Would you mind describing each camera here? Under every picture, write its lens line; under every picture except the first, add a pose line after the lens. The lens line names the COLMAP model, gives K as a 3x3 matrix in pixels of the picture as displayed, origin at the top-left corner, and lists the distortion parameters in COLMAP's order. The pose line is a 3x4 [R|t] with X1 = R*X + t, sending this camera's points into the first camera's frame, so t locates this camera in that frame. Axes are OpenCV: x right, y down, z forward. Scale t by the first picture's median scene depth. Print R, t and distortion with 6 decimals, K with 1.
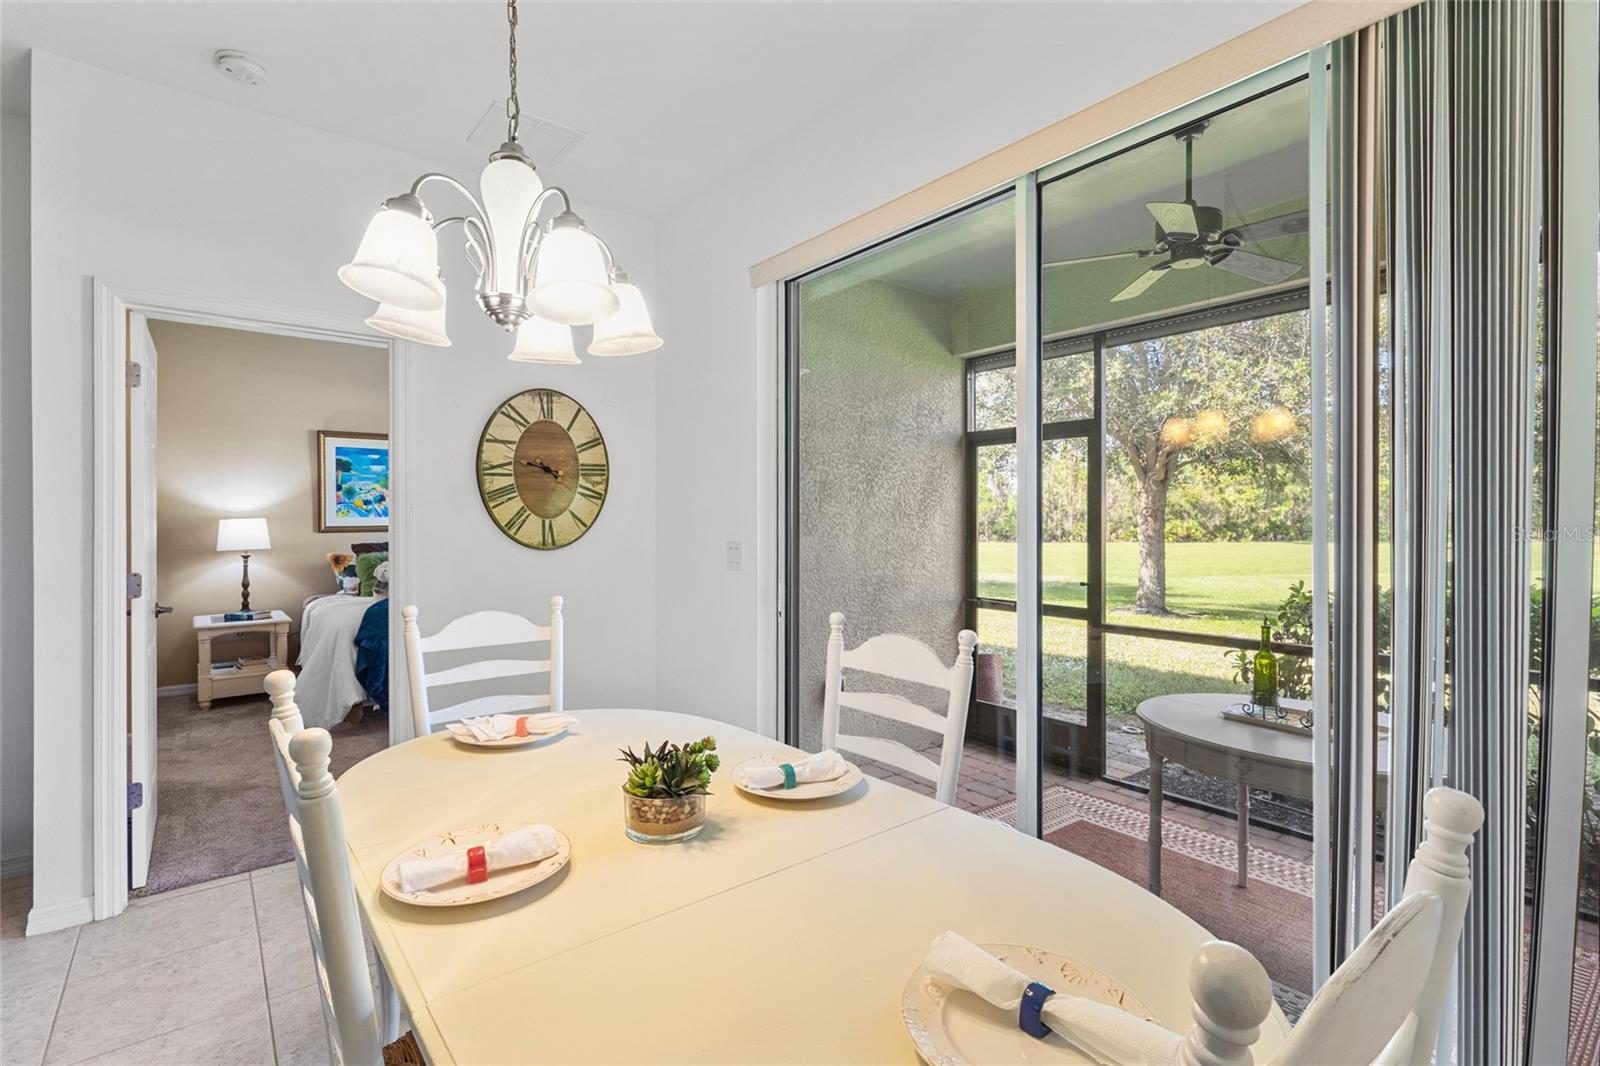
lens RADIAL K [[733.0, 0, 794.2], [0, 733.0, 520.1], [0, 0, 1]] dist [-0.001734, 0.001846]
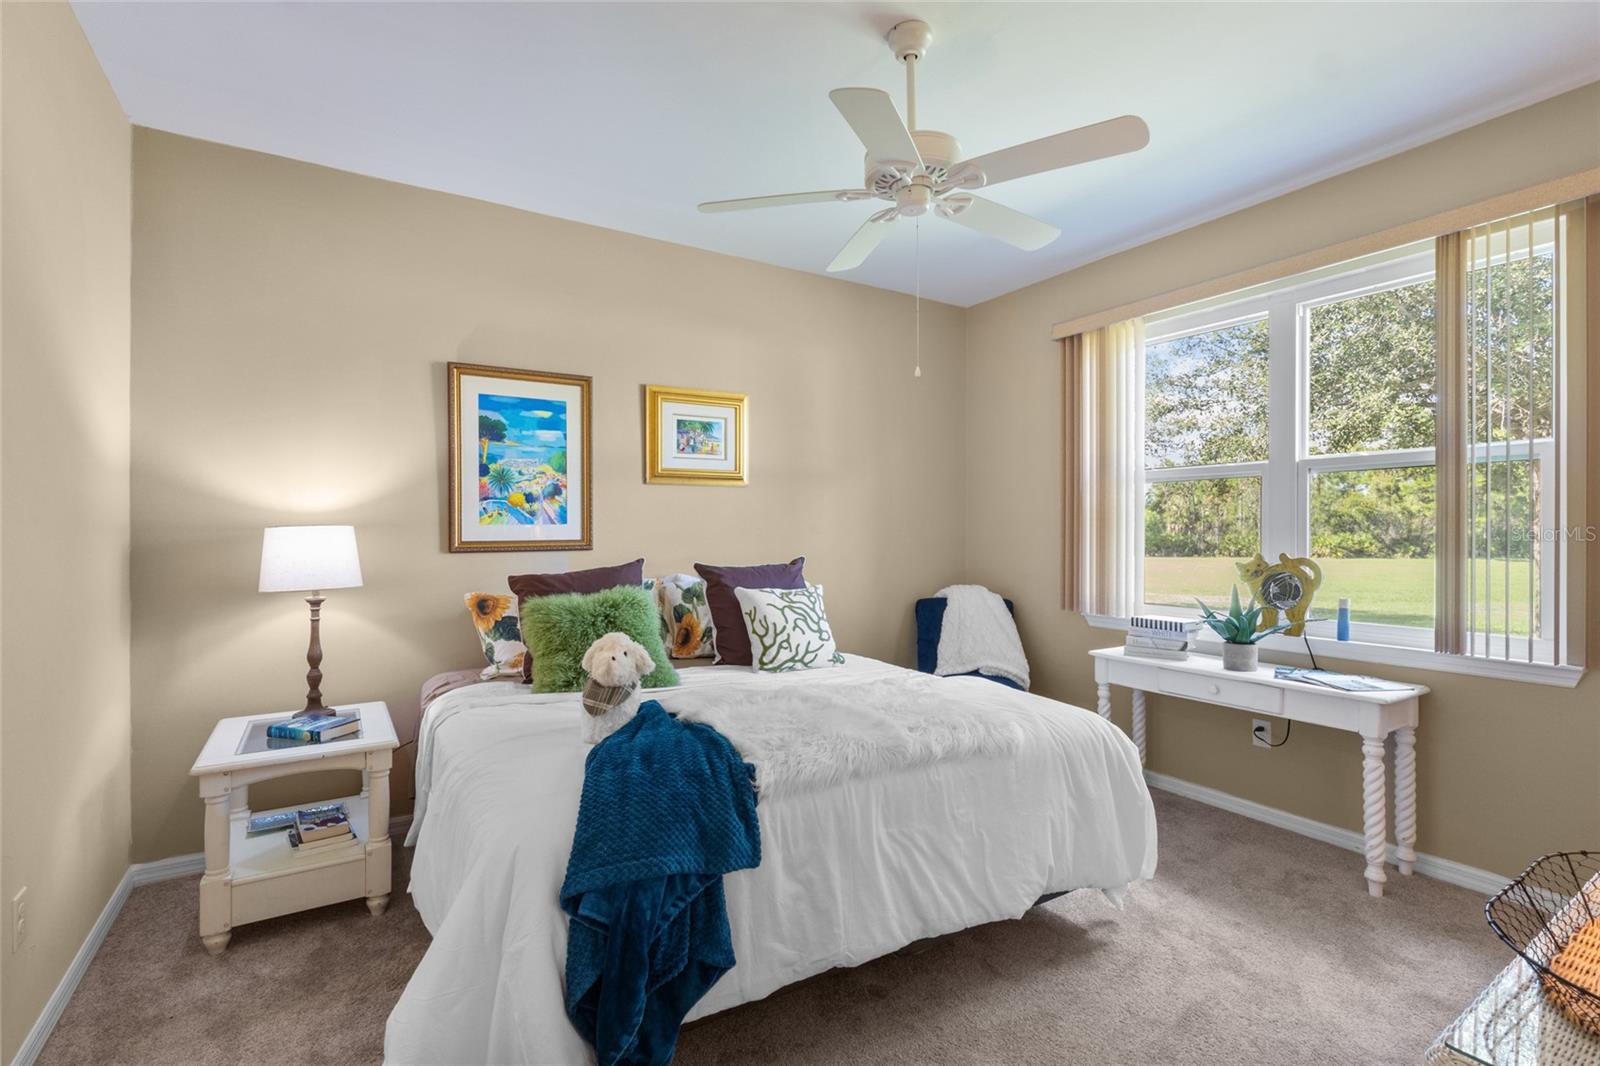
lens RADIAL K [[733.0, 0, 792.8], [0, 733.0, 530.2], [0, 0, 1]] dist [-0.001734, 0.001846]
pose [[0.992425, 0.003364, -0.122803, -0.330244], [-0.003459, 0.999994, -0.000561, -0.000181], [0.122801, 0.000982, 0.992431, 0.493649]]
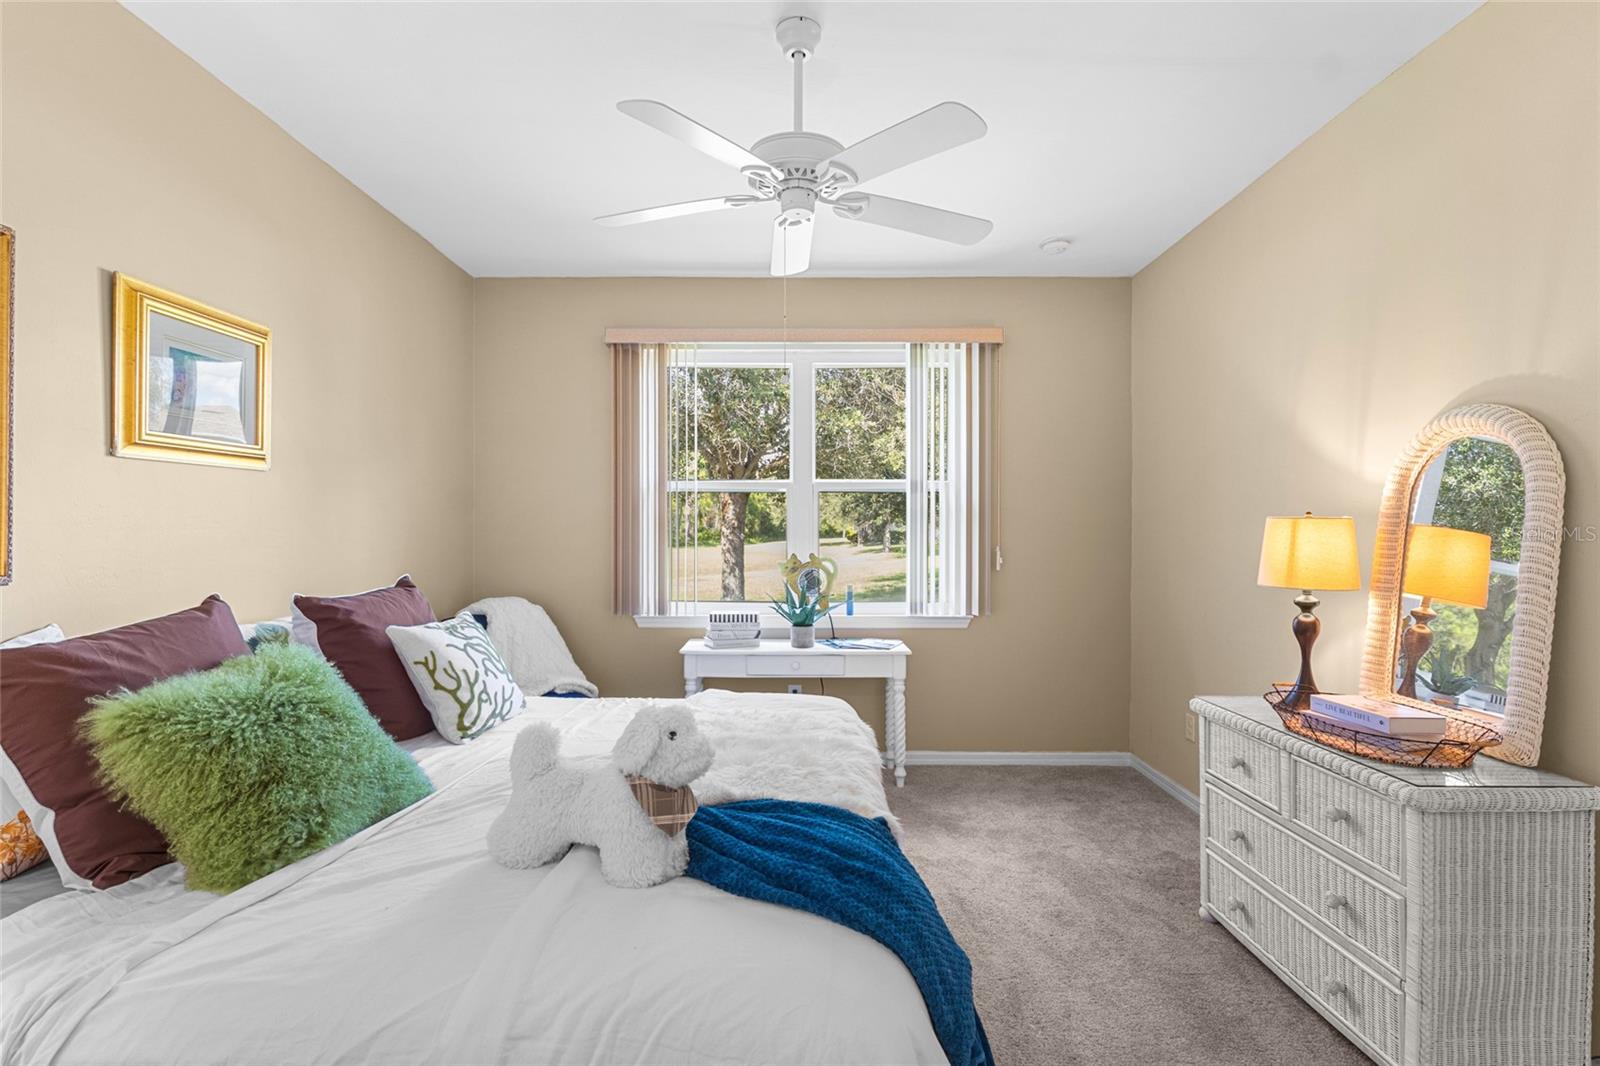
lens RADIAL K [[733.0, 0, 792.7], [0, 733.0, 529.2], [0, 0, 1]] dist [-0.001734, 0.001846]
pose [[0.627746, 0.004411, 0.778406, -0.589101], [-0.004757, 0.999987, -0.001830, -0.006649], [-0.778404, -0.002554, 0.627759, 0.638805]]
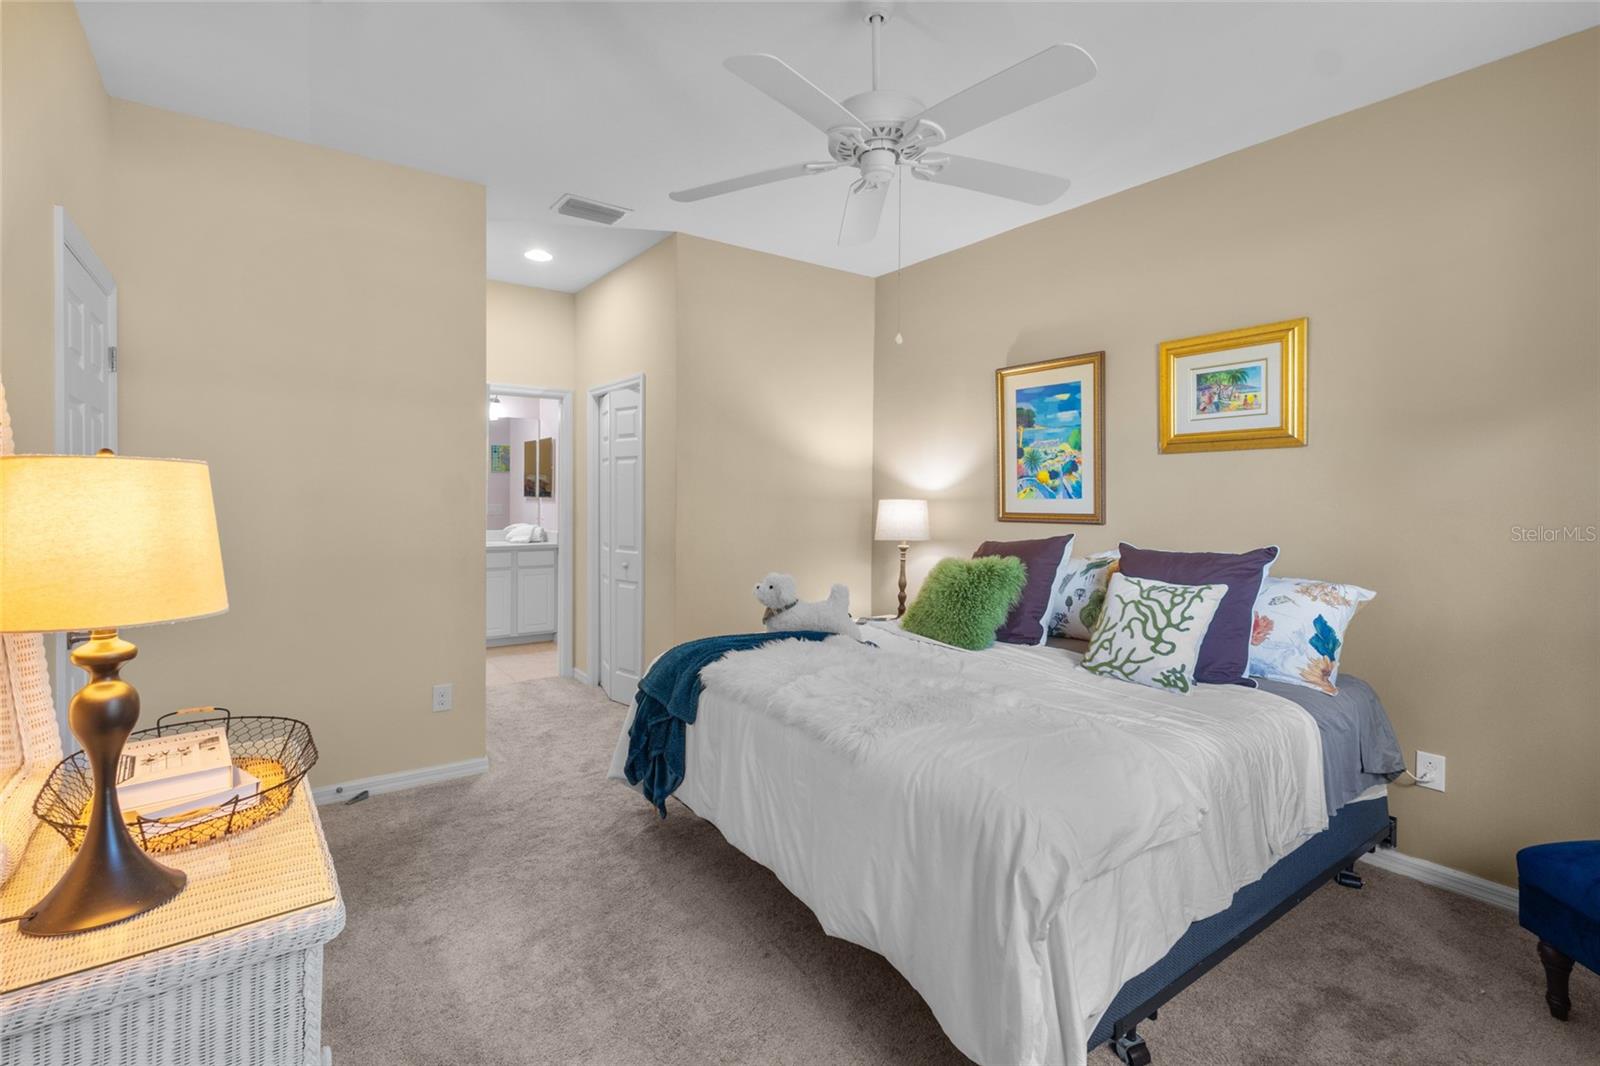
lens RADIAL K [[733.0, 0, 789.0], [0, 733.0, 499.6], [0, 0, 1]] dist [-0.001734, 0.001846]
pose [[-0.039855, 0.007149, -0.999180, 0.030274], [-0.006962, 0.999948, 0.007432, -0.006690], [0.999181, 0.007252, -0.039803, 0.828270]]
